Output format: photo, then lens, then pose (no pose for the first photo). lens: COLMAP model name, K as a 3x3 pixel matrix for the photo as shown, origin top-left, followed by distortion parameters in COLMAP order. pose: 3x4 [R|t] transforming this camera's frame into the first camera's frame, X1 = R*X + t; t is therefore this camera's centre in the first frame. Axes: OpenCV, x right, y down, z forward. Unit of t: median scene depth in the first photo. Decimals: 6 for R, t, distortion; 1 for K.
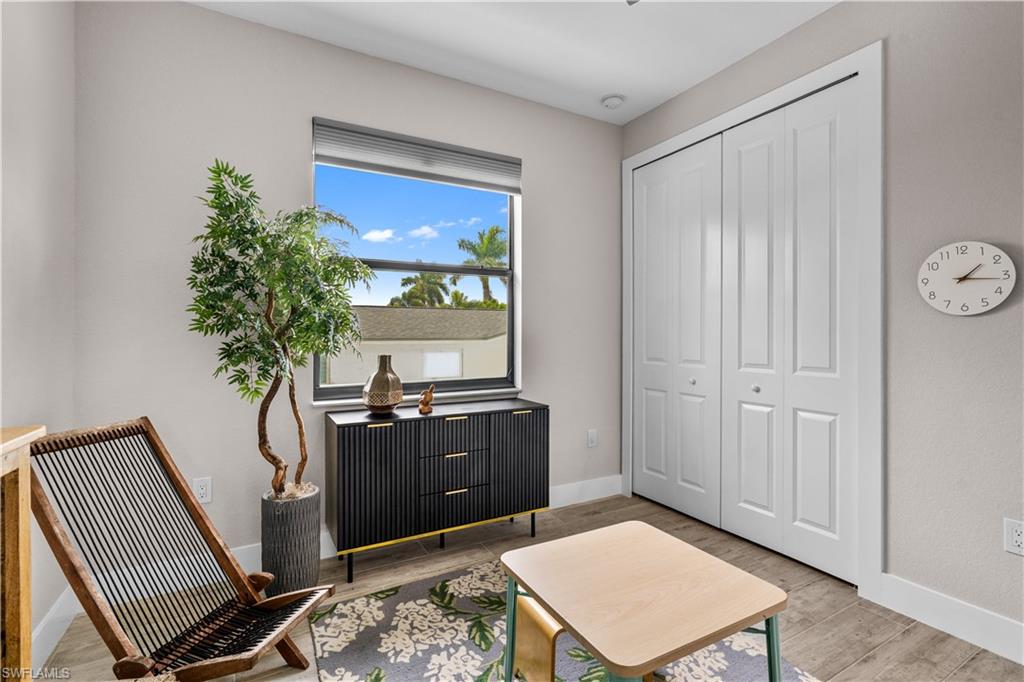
lens RADIAL K [[472.1, 0, 511.1], [0, 472.1, 332.1], [0, 0, 1]] dist [-0.003769, 0.002444]
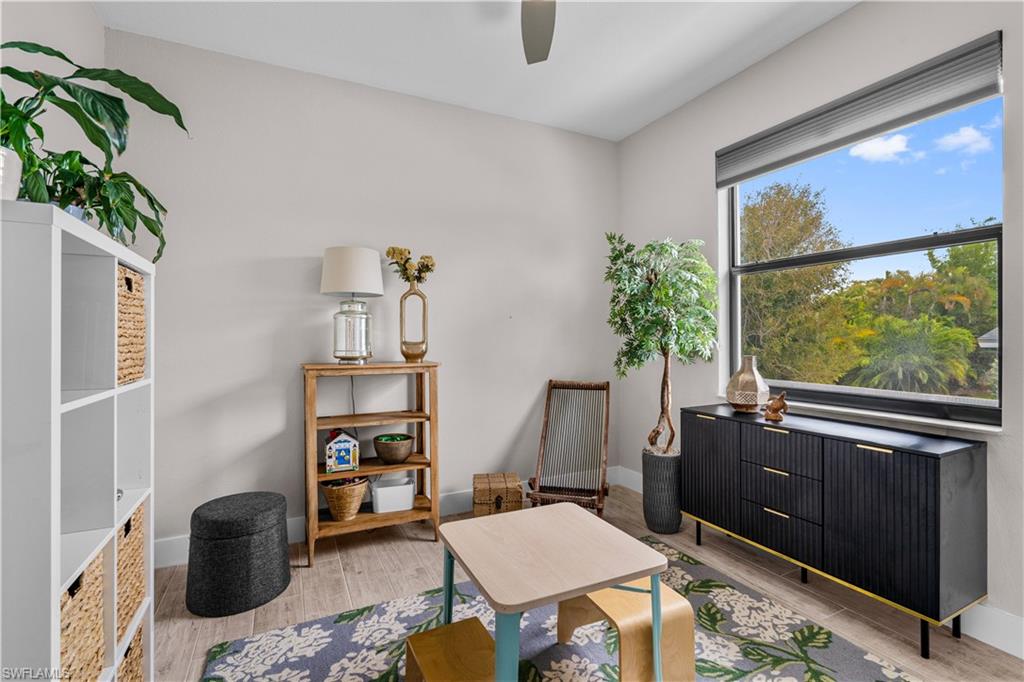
lens RADIAL K [[472.1, 0, 511.6], [0, 472.1, 338.7], [0, 0, 1]] dist [-0.003769, 0.002444]
pose [[-0.055616, 0.006204, -0.998433, 0.881689], [0.005519, 0.999967, 0.005906, 0.003296], [0.998437, -0.005182, -0.055648, 0.613814]]
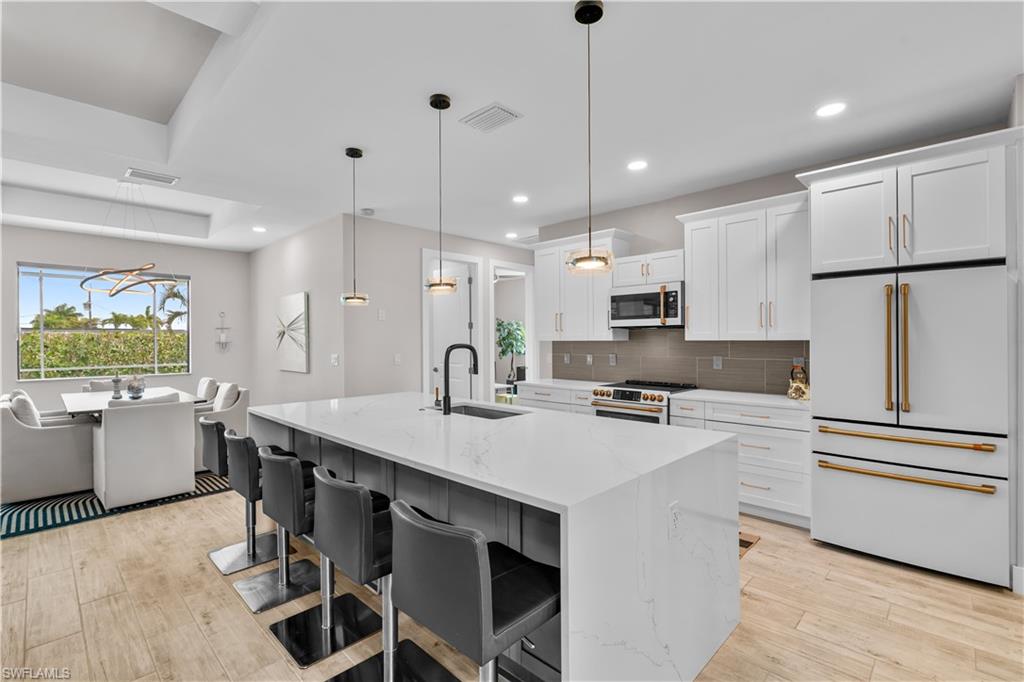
lens RADIAL K [[472.1, 0, 512.9], [0, 472.1, 338.5], [0, 0, 1]] dist [-0.003769, 0.002444]
pose [[0.276994, 0.004201, -0.960862, 4.169420], [0.004519, 0.999974, 0.005675, -0.115896], [0.960861, -0.005914, 0.276968, -0.360486]]
